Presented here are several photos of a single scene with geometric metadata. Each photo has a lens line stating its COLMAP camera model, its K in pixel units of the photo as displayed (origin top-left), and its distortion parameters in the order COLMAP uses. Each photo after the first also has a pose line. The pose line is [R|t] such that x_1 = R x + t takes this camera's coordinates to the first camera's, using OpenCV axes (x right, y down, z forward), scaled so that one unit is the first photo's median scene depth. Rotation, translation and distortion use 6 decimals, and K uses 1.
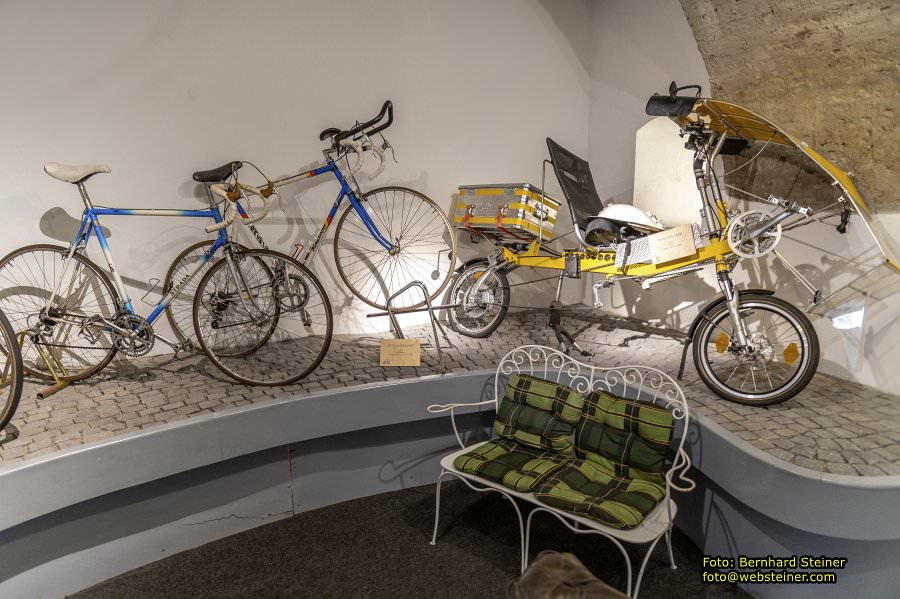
lens RADIAL K [[580.3, 0, 451.1], [0, 580.3, 300.4], [0, 0, 1]] dist [0.008860, 0.001319]
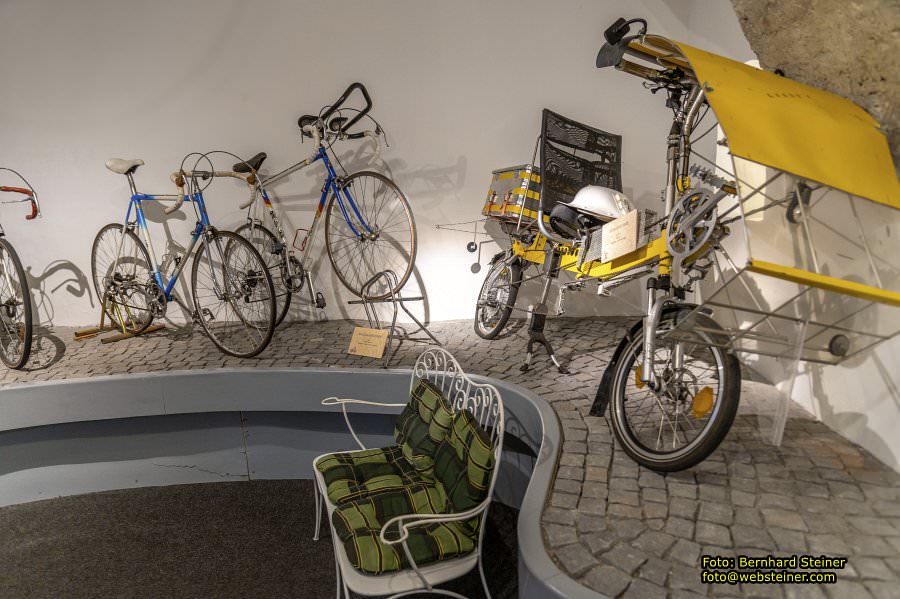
lens RADIAL K [[580.3, 0, 450.4], [0, 580.3, 297.5], [0, 0, 1]] dist [0.008860, 0.001319]
pose [[0.872736, 0.077898, -0.481938, 0.526784], [-0.078601, 0.996729, 0.018768, -0.014672], [0.481824, 0.021501, 0.876004, 0.225251]]
